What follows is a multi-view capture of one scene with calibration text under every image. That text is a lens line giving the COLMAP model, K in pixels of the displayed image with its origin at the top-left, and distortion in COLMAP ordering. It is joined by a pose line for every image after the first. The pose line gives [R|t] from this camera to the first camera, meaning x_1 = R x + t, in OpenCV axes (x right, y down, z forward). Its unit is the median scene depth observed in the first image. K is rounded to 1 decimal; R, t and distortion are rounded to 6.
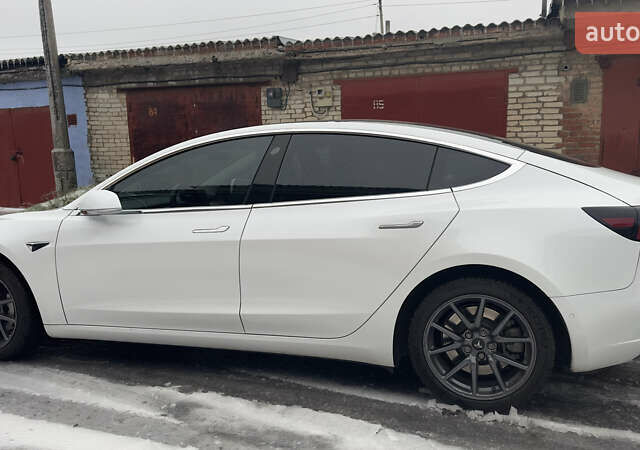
lens RADIAL K [[560.3, 0, 320.0], [0, 560.3, 225.0], [0, 0, 1]] dist [0.131773, -0.235088]
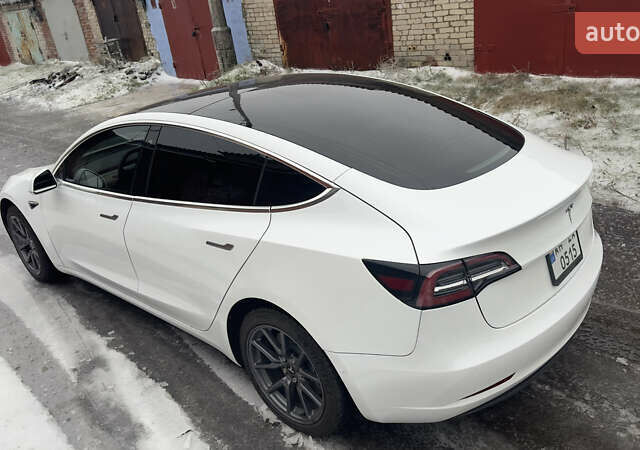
lens RADIAL K [[560.3, 0, 320.0], [0, 560.3, 225.0], [0, 0, 1]] dist [0.131773, -0.235088]
pose [[0.901719, 0.087005, -0.423477, 0.196859], [0.046049, 0.954638, 0.294186, -0.085948], [0.429863, -0.284774, 0.856809, 0.070540]]
